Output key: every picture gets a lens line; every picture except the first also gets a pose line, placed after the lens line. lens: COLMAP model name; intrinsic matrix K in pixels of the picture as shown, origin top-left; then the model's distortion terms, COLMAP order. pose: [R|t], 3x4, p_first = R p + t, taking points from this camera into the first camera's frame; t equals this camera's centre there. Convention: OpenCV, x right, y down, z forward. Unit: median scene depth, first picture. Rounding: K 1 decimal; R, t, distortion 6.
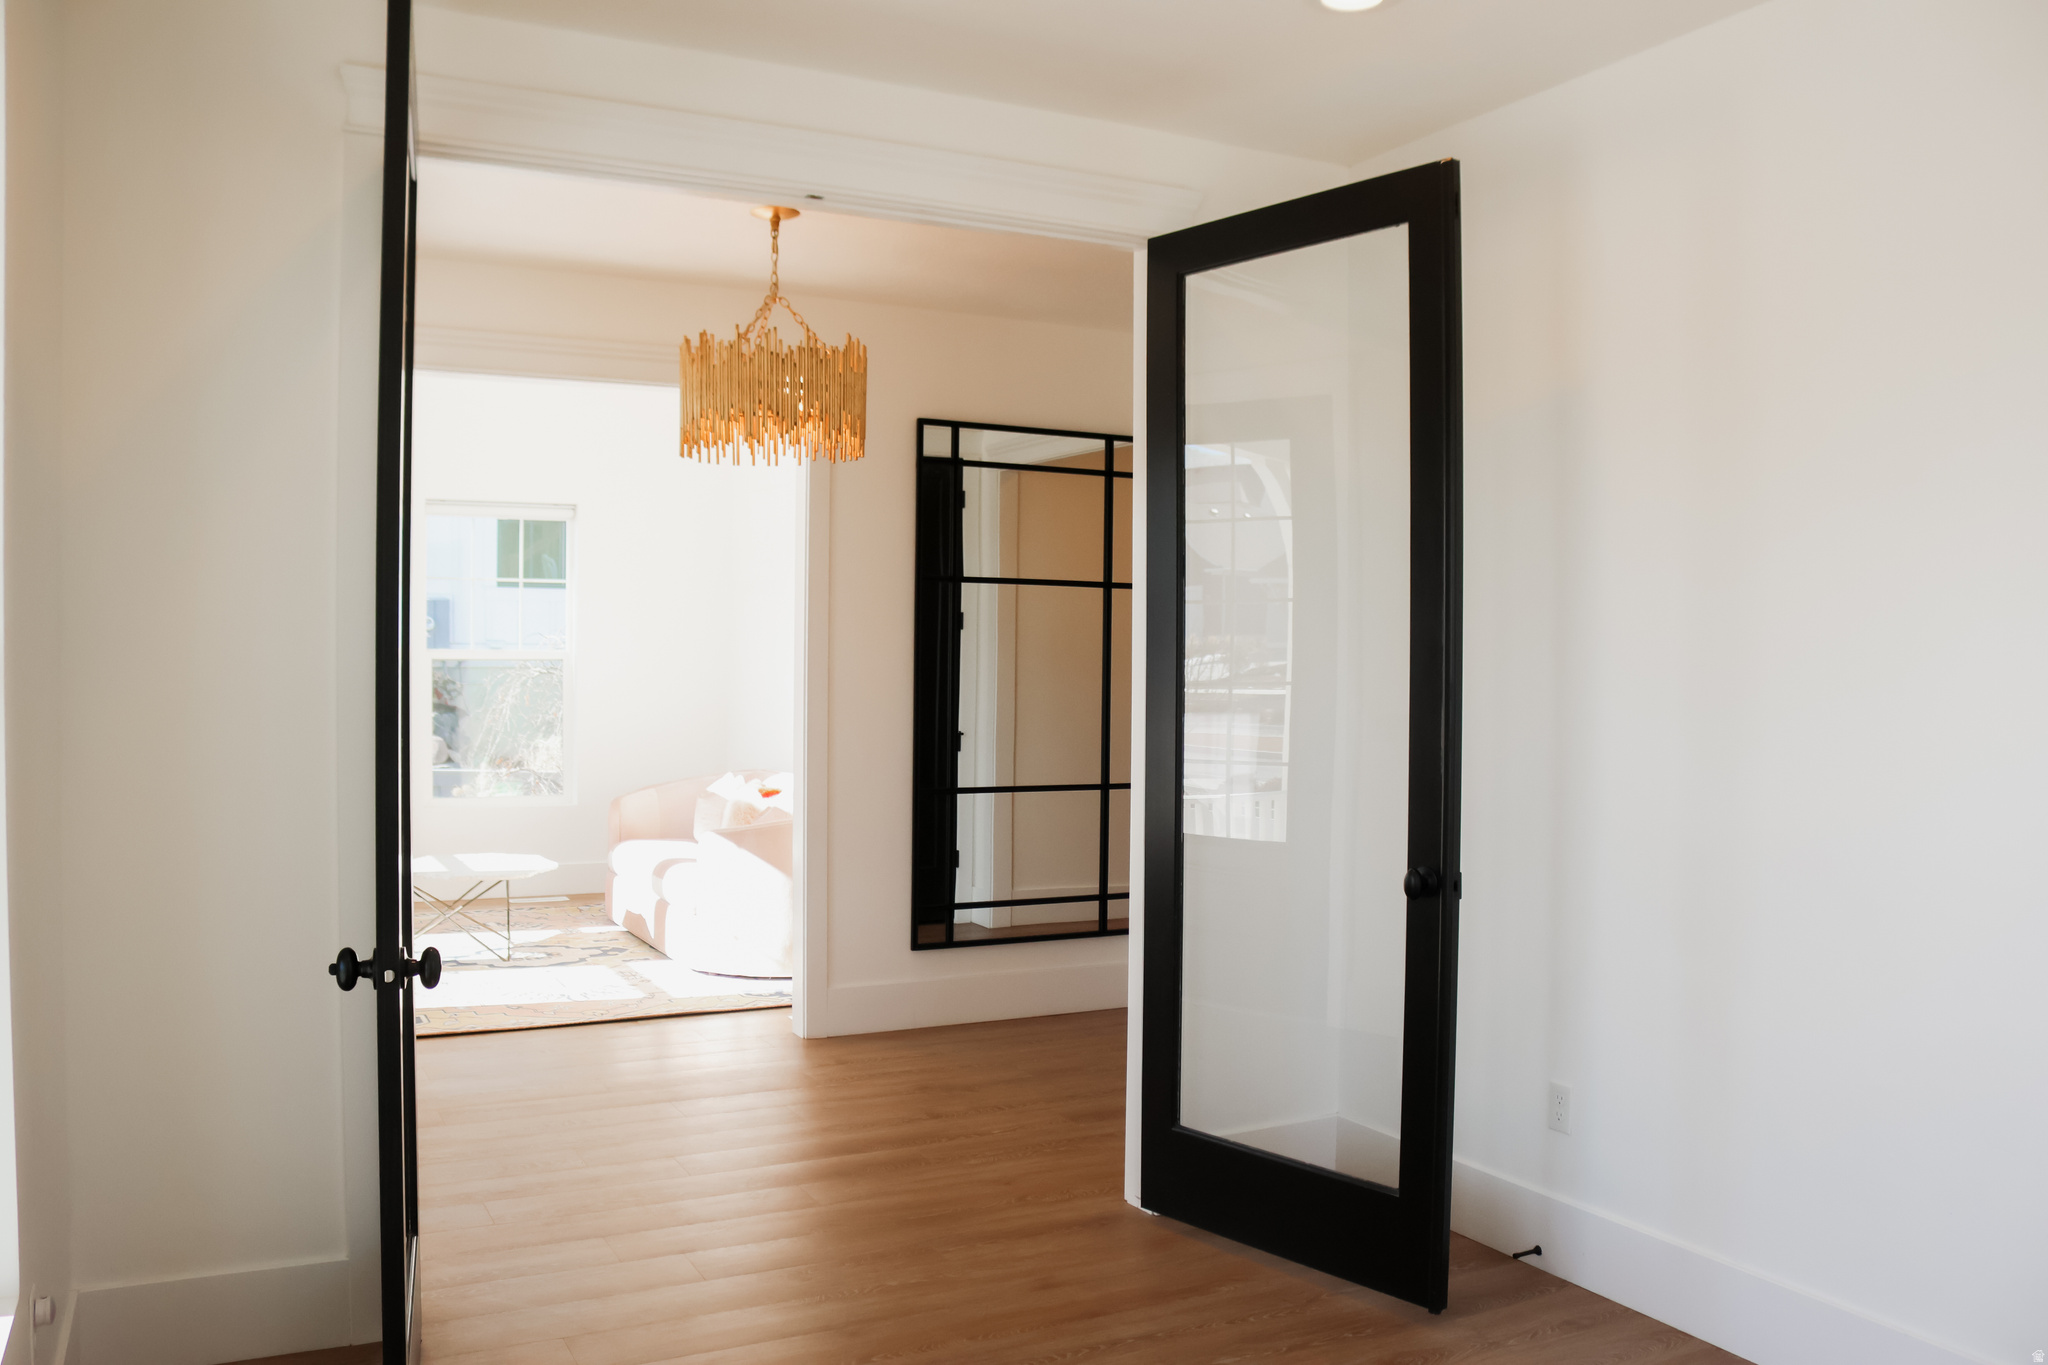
lens RADIAL K [[1646.2, 0, 1038.9], [0, 1646.2, 717.3], [0, 0, 1]] dist [-0.168592, 0.136699]
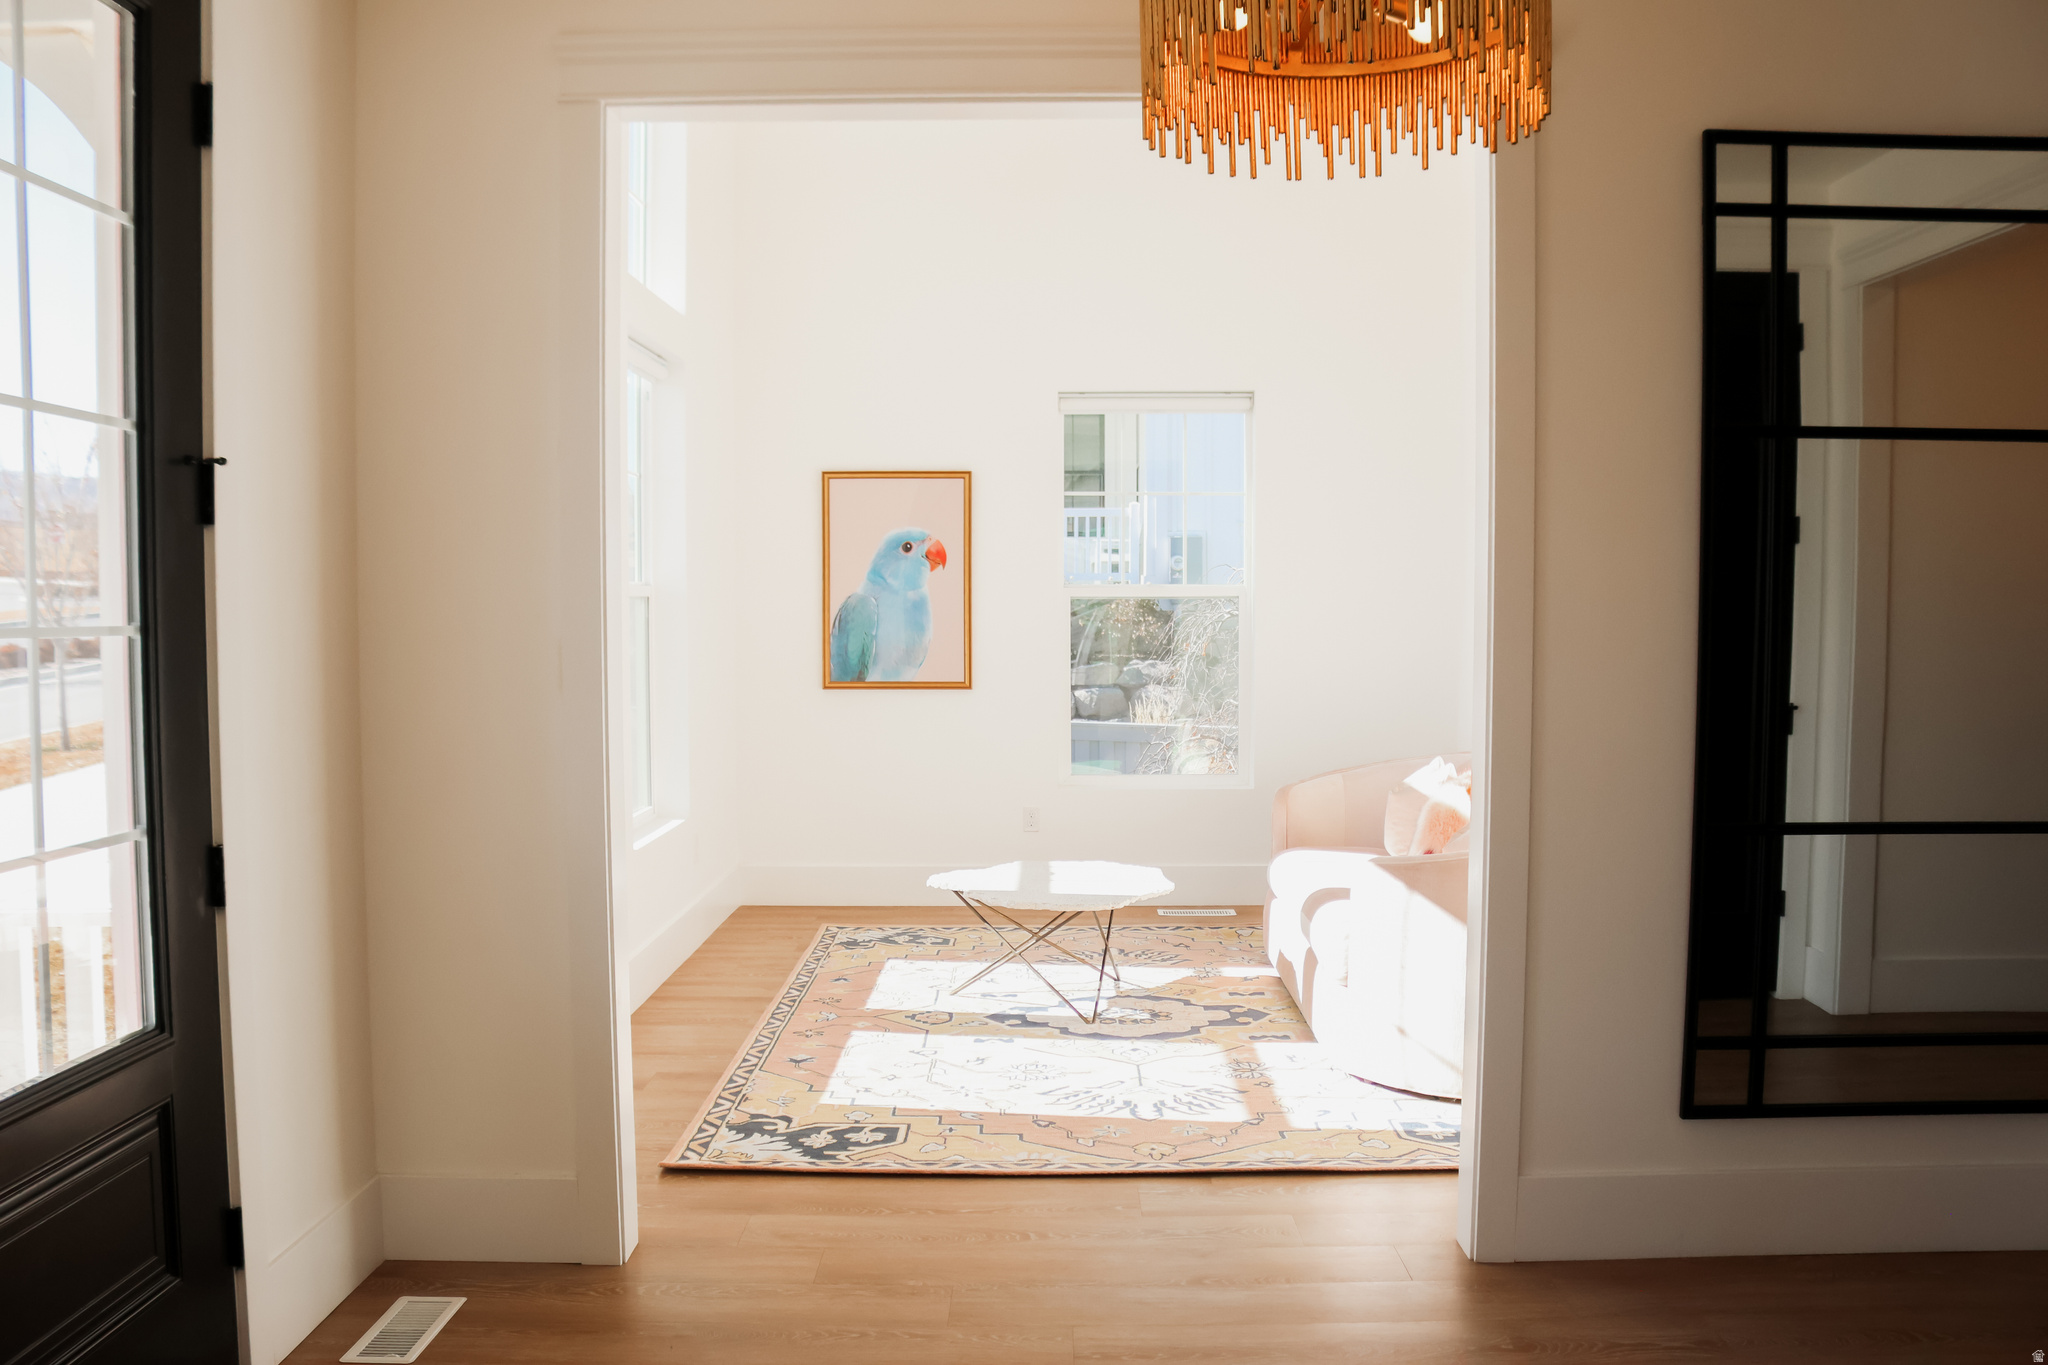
lens RADIAL K [[1646.2, 0, 1038.9], [0, 1646.2, 717.3], [0, 0, 1]] dist [-0.168592, 0.136699]
pose [[0.880964, 0.020401, -0.472743, -0.015340], [-0.004646, 0.999395, 0.034470, -0.007337], [0.473160, -0.028171, 0.880526, 0.385381]]
